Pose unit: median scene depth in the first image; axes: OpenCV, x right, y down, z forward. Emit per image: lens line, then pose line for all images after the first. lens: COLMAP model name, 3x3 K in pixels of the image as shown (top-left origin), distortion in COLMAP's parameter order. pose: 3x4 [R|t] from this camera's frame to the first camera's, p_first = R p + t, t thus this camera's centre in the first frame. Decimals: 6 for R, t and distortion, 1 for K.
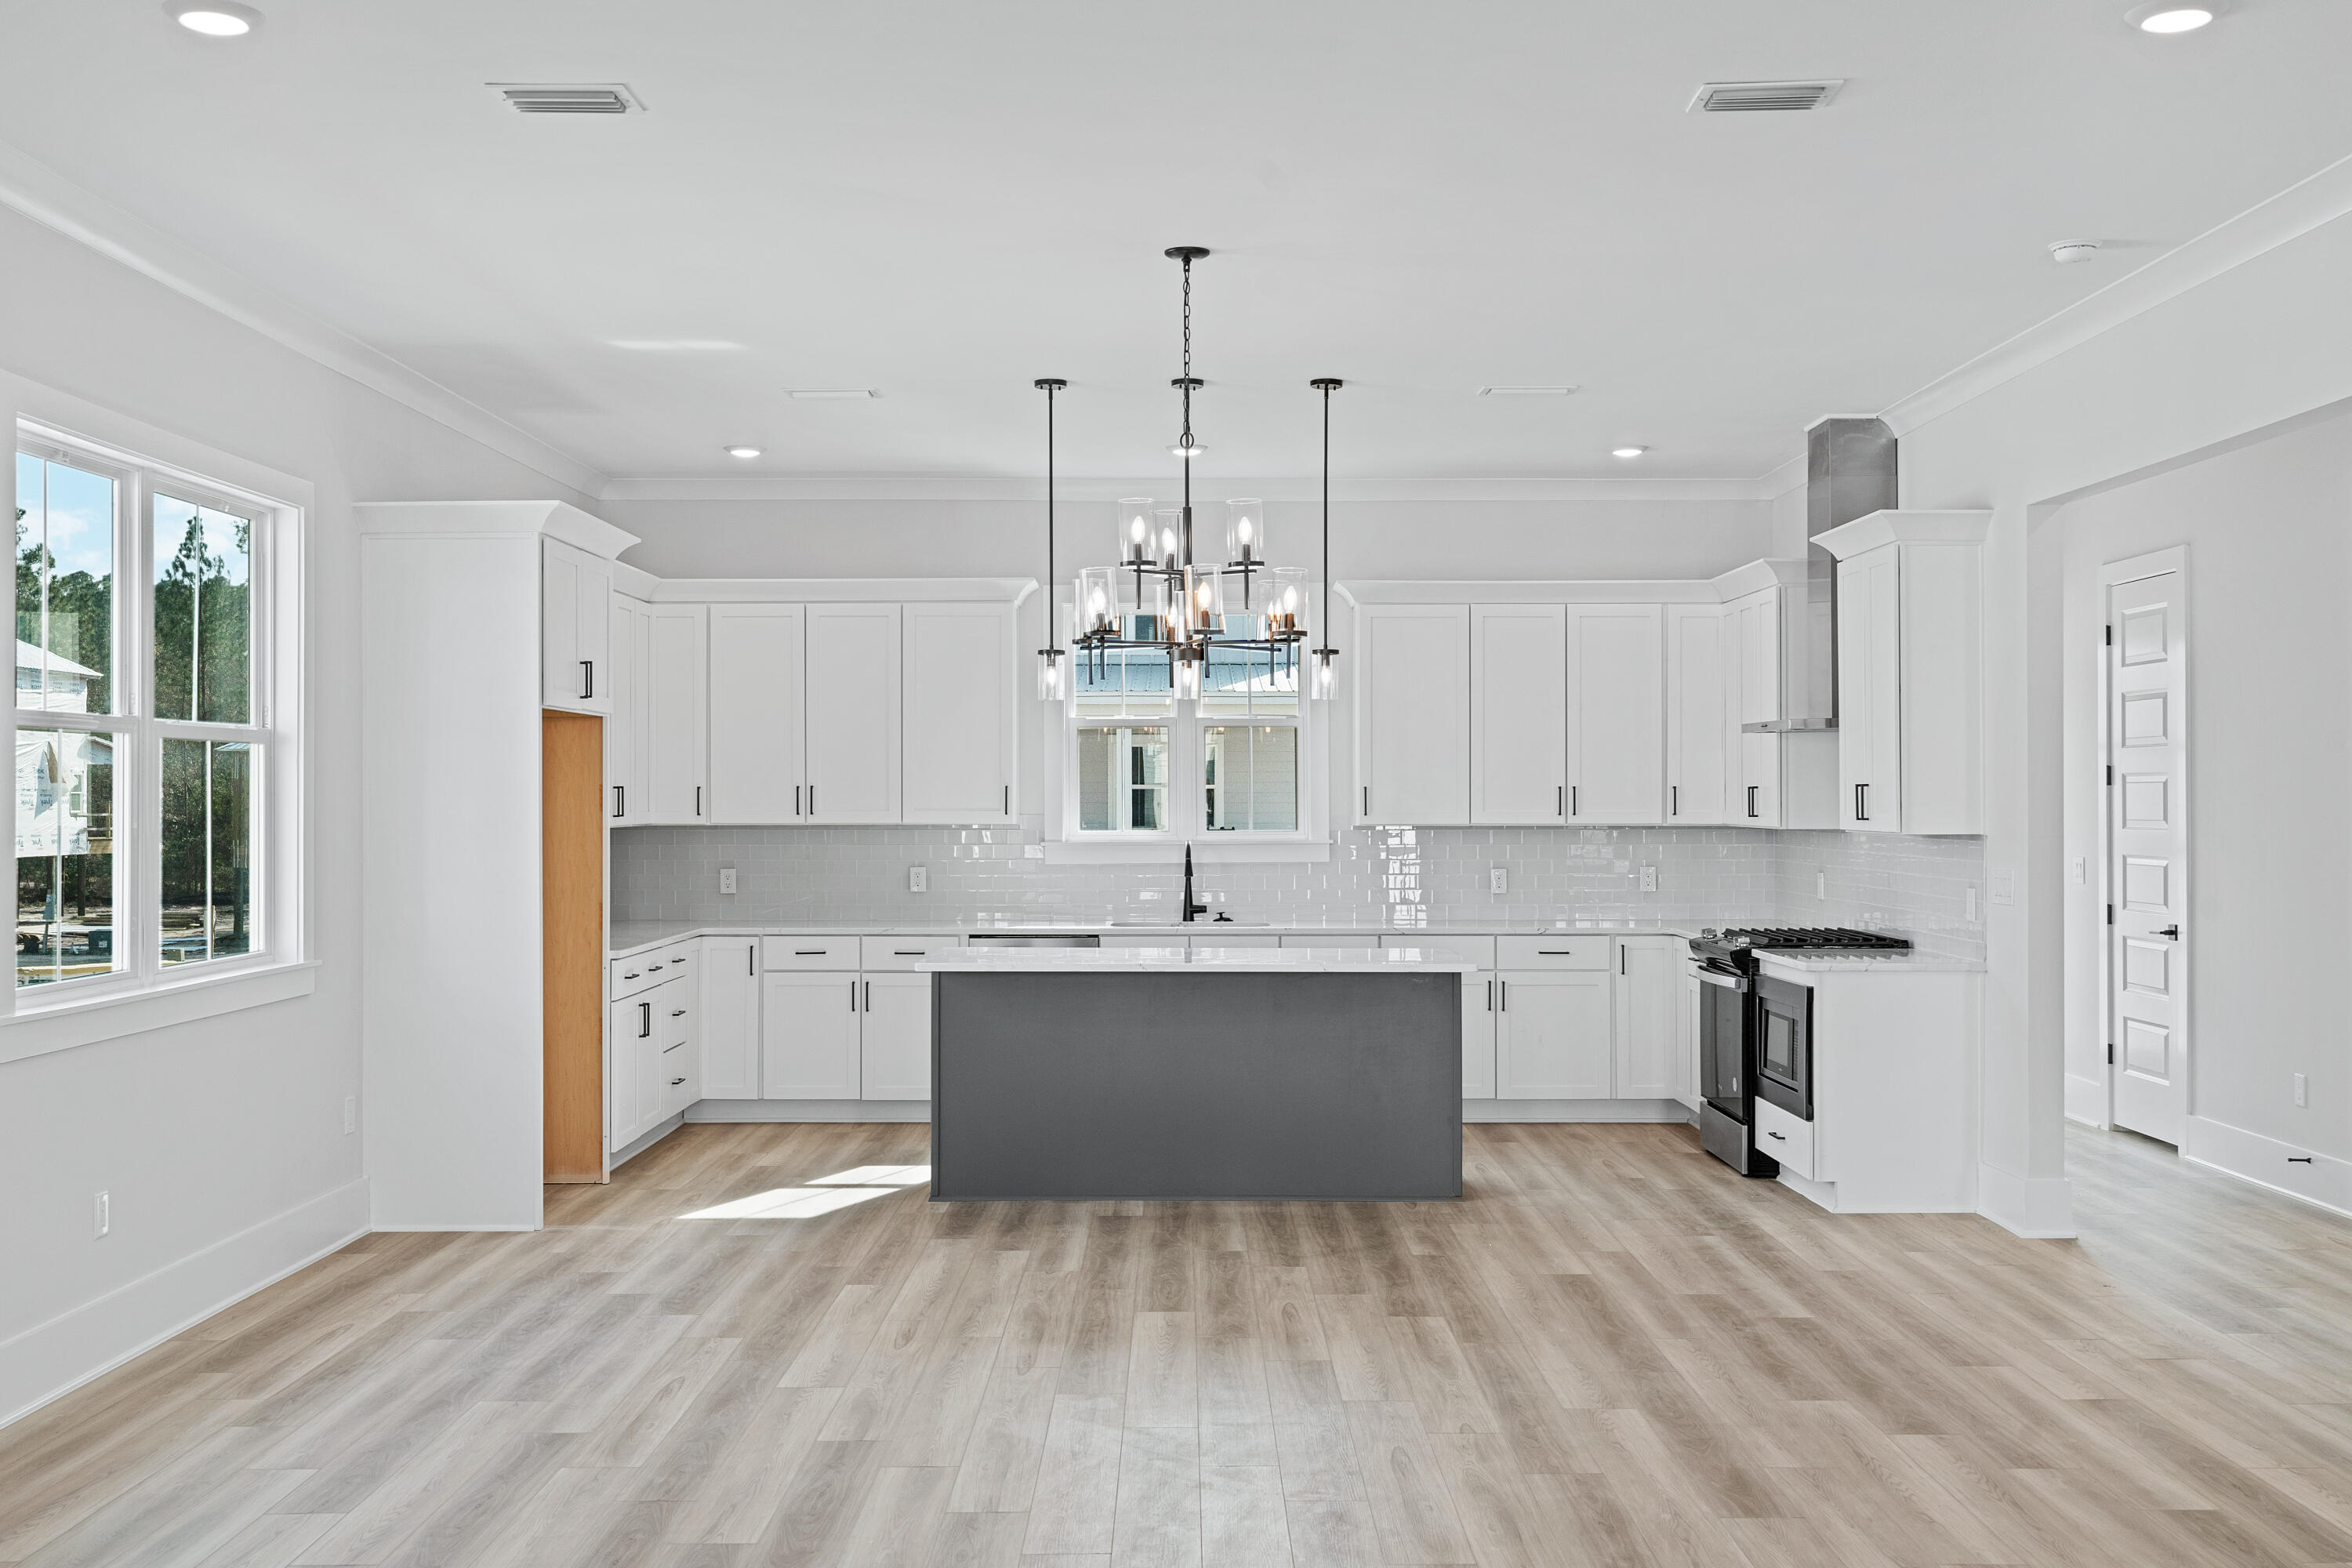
lens RADIAL K [[2299.9, 0, 1176.0], [0, 2299.9, 784.0], [0, 0, 1]] dist [0.000197, 0.000248]
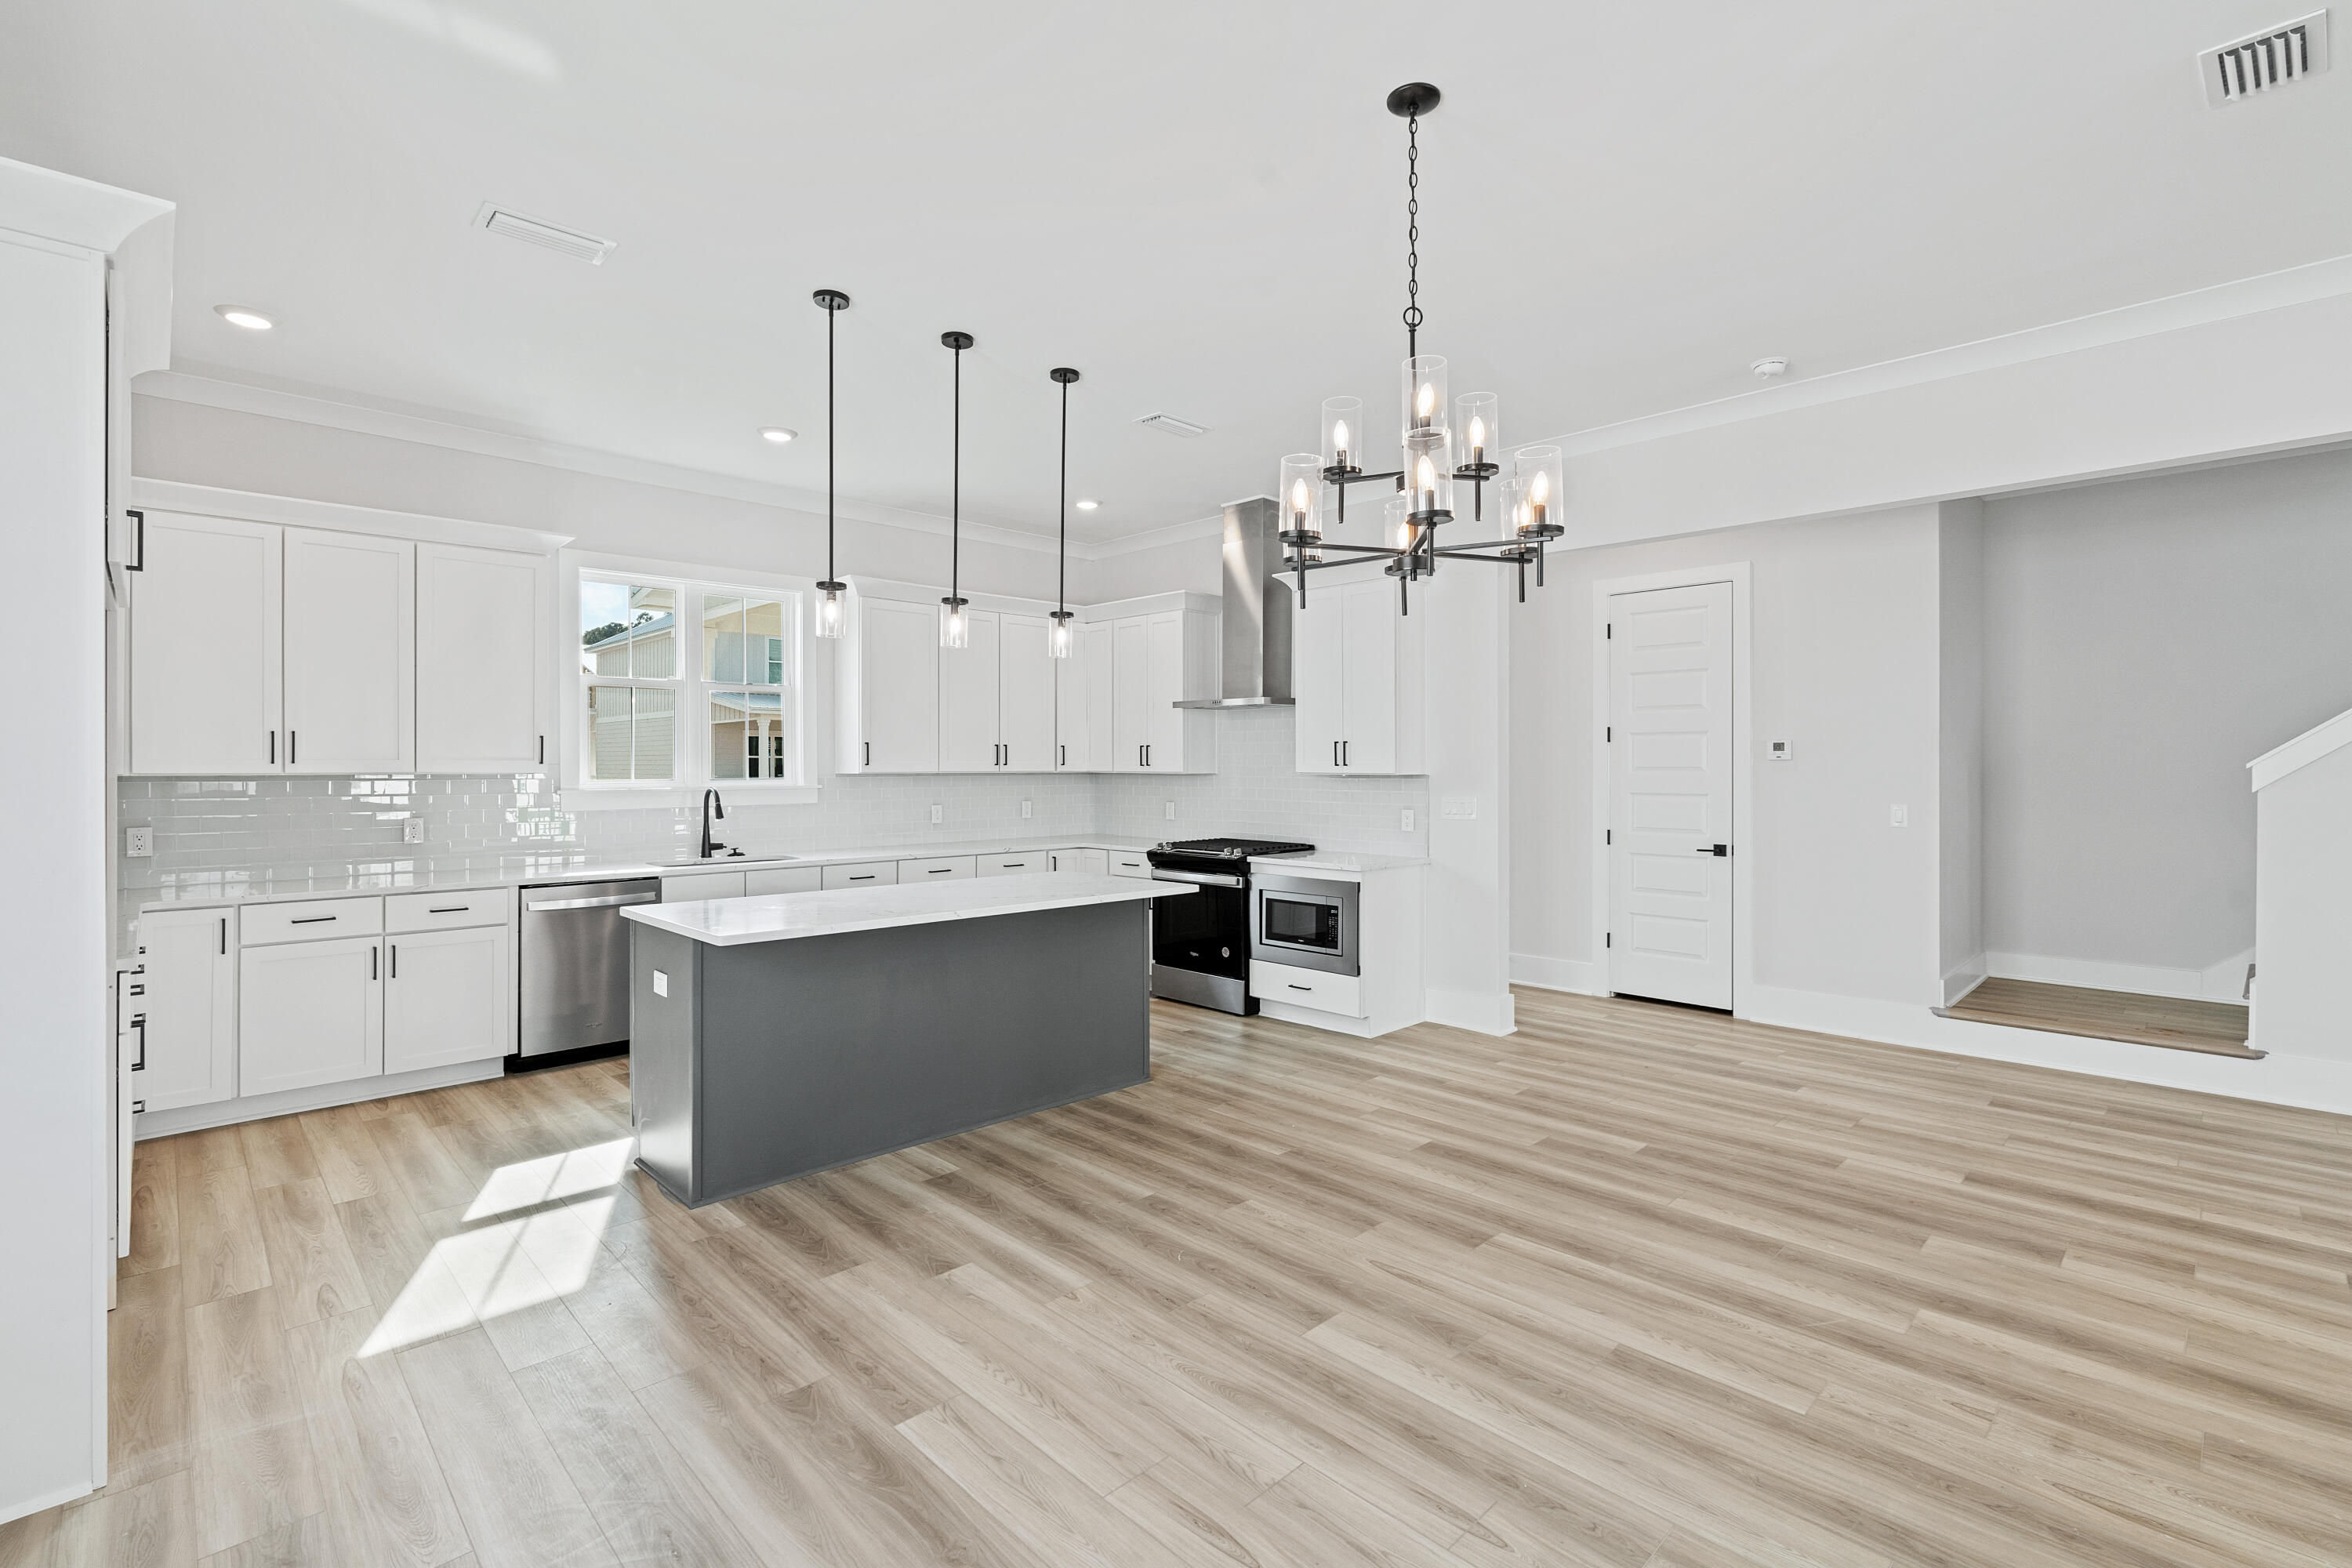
lens RADIAL K [[1054.3, 0, 1182.2], [0, 1054.3, 763.7], [0, 0, 1]] dist [-0.001298, 0.000247]
pose [[0.713944, 0.002856, 0.700197, -0.198761], [-0.003432, 0.999994, -0.000579, 0.012448], [-0.700194, -0.001990, 0.713950, 0.467197]]
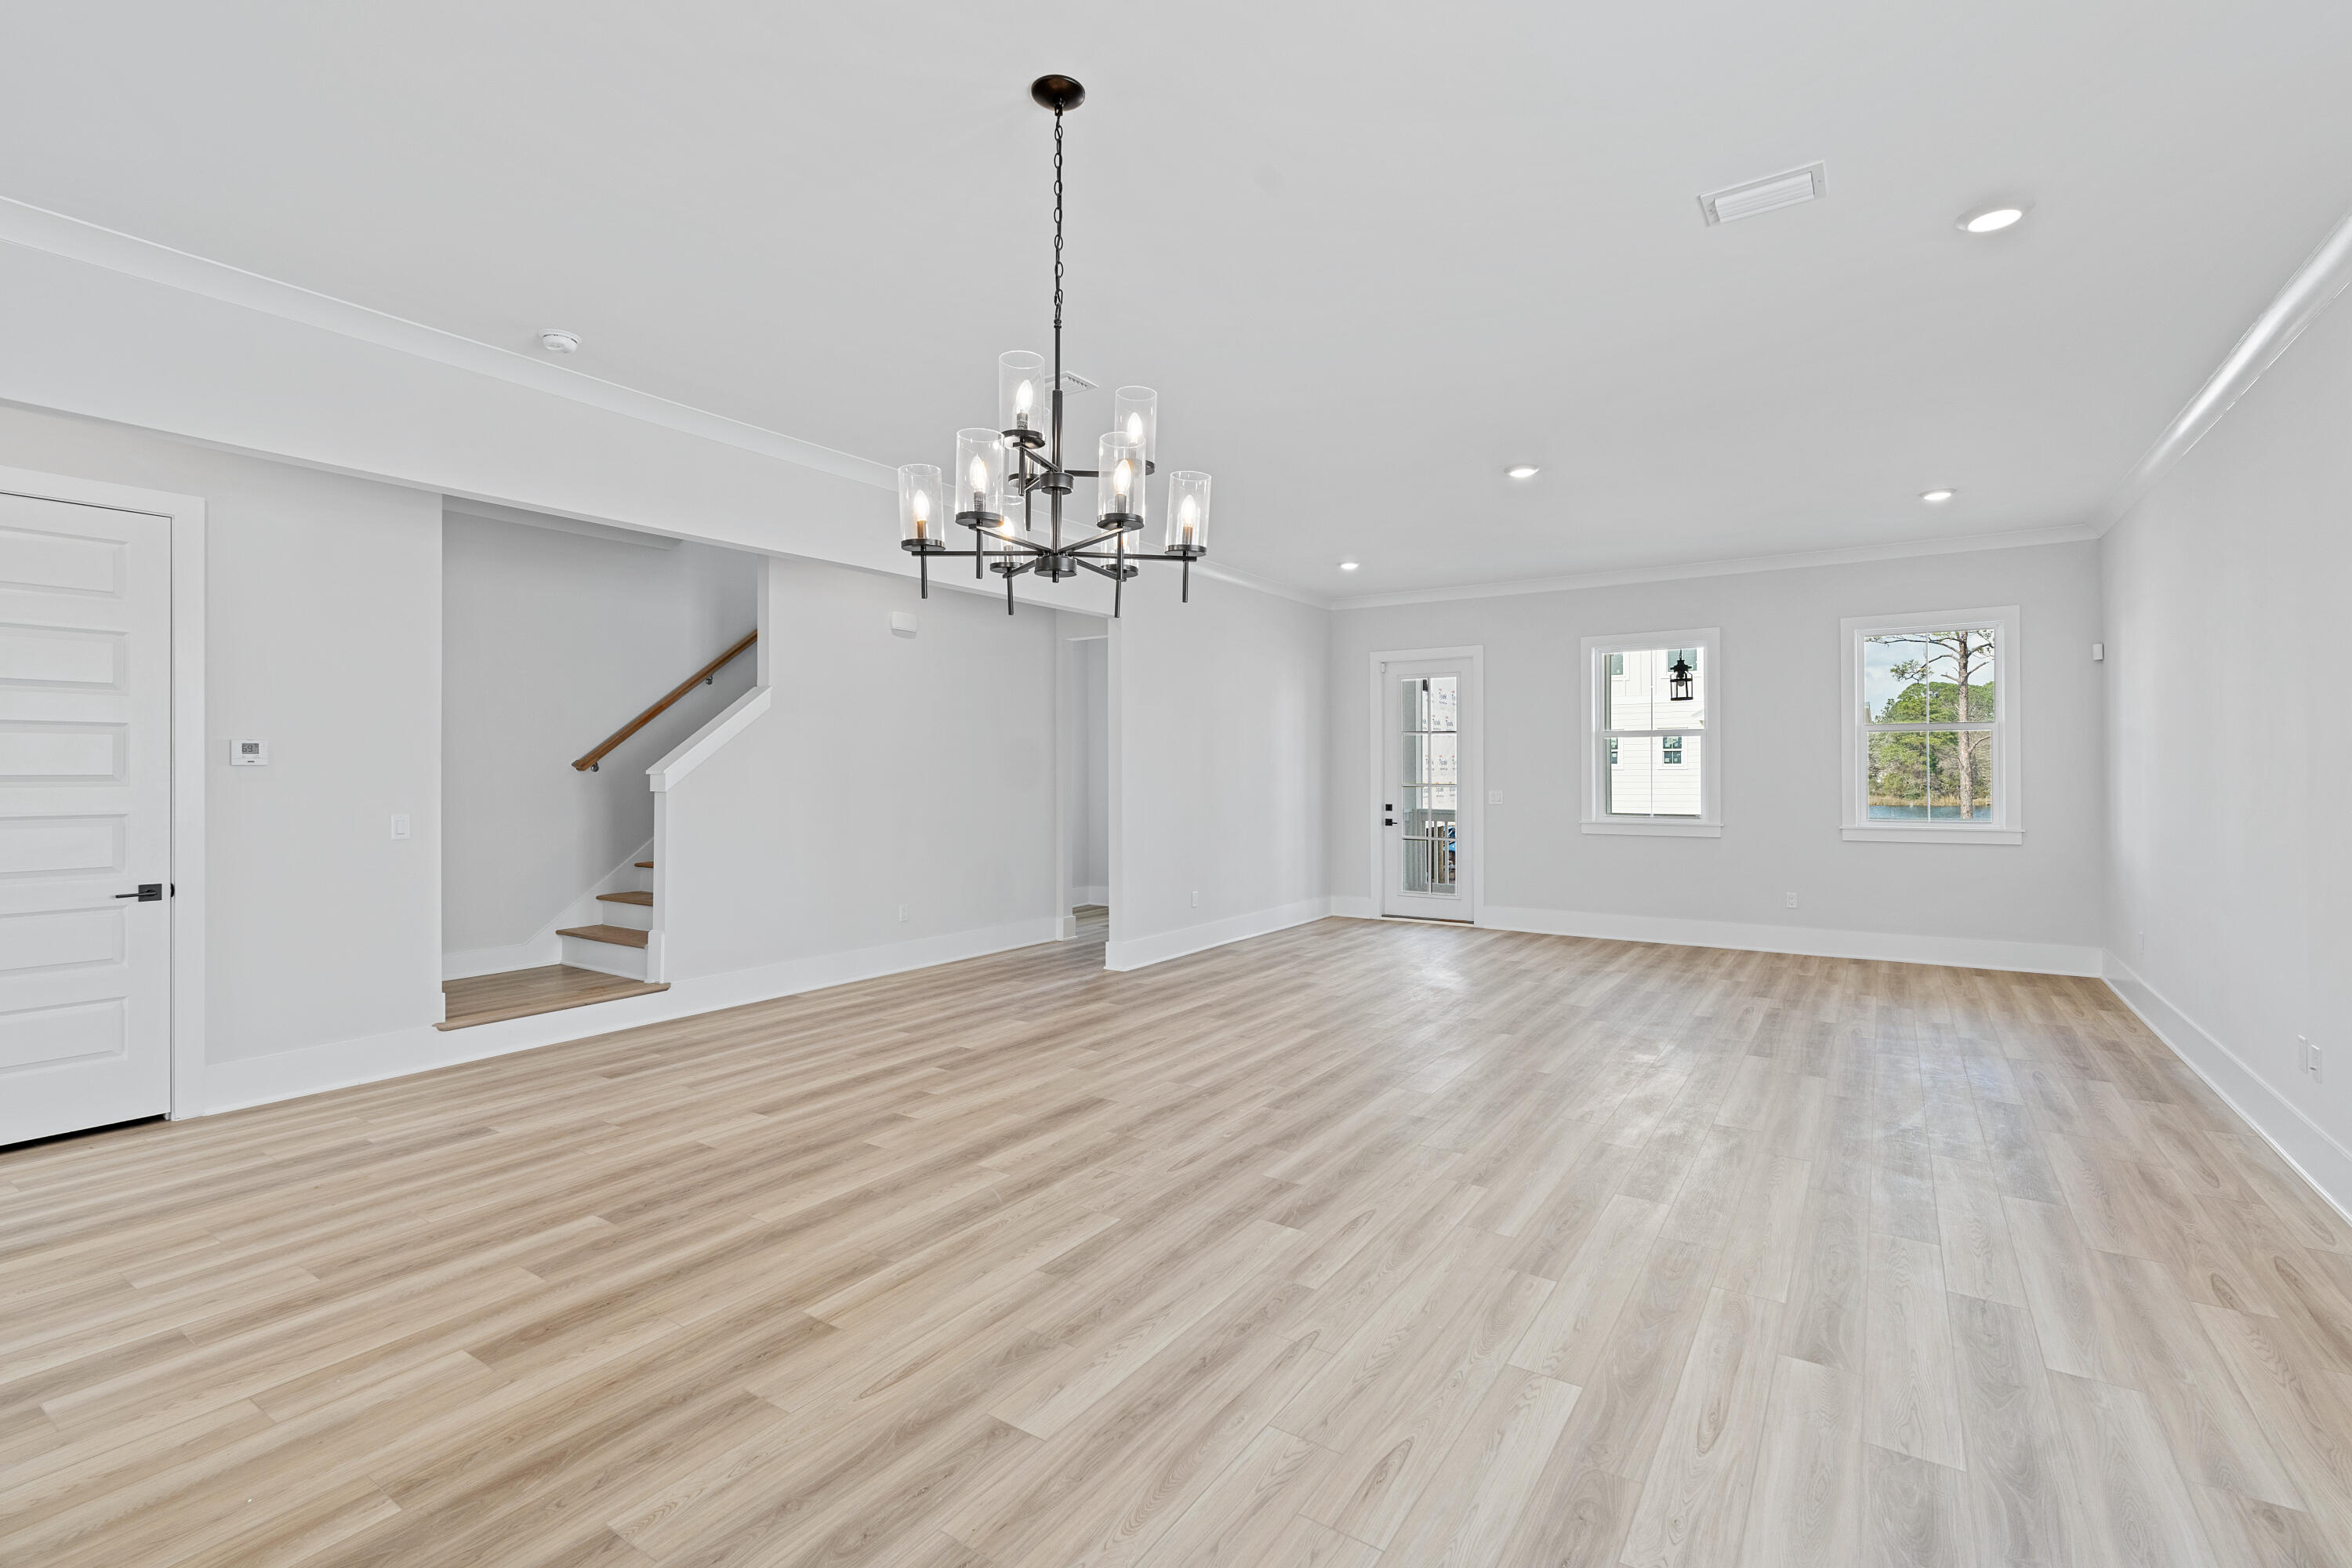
lens RADIAL K [[1062.6, 0, 1183.1], [0, 1062.6, 773.1], [0, 0, 1]] dist [-0.002247, 0.000209]
pose [[-0.833345, 0.001748, 0.552751, -0.147464], [0.001262, 0.999998, -0.001259, 0.013211], [-0.552752, -0.000351, -0.833345, 0.776738]]
